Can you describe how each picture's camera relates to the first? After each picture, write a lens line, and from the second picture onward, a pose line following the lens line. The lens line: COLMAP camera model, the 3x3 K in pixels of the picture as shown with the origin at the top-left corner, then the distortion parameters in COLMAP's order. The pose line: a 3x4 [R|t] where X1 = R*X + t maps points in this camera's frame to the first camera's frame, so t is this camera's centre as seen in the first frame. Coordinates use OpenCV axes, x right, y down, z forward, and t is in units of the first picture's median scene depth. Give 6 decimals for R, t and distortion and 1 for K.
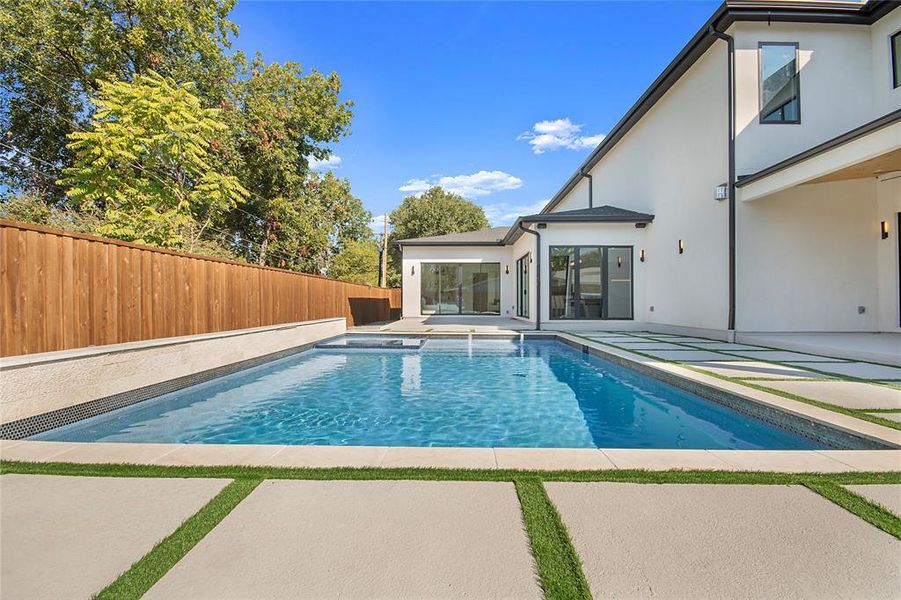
lens RADIAL K [[397.6, 0, 450.9], [0, 397.6, 305.3], [0, 0, 1]] dist [-0.003961, -0.002530]
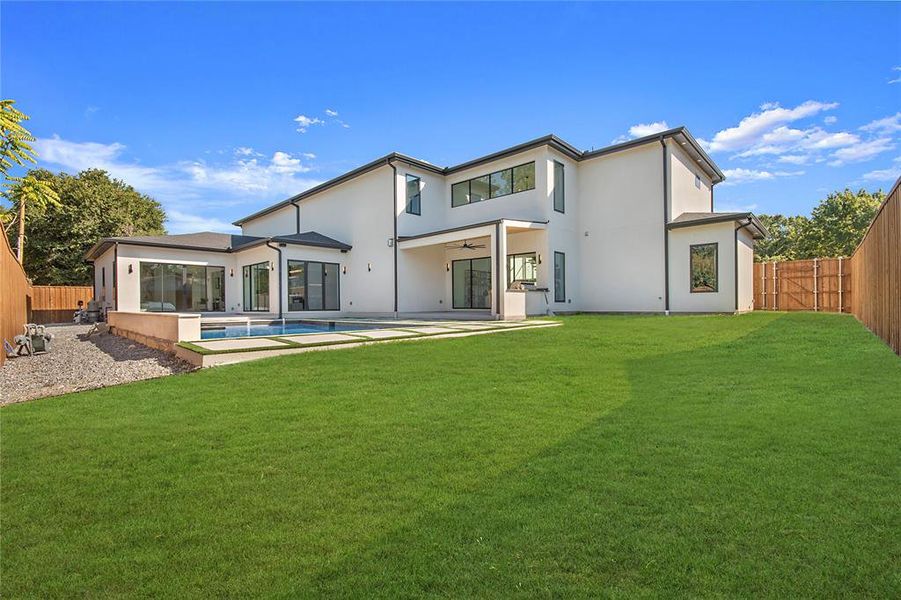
lens RADIAL K [[397.6, 0, 441.1], [0, 397.6, 301.9], [0, 0, 1]] dist [-0.003961, -0.002530]
pose [[0.689695, -0.000409, 0.724100, -0.418700], [0.012127, 0.999866, -0.010986, 0.025626], [-0.723998, 0.016358, 0.689608, -0.392283]]
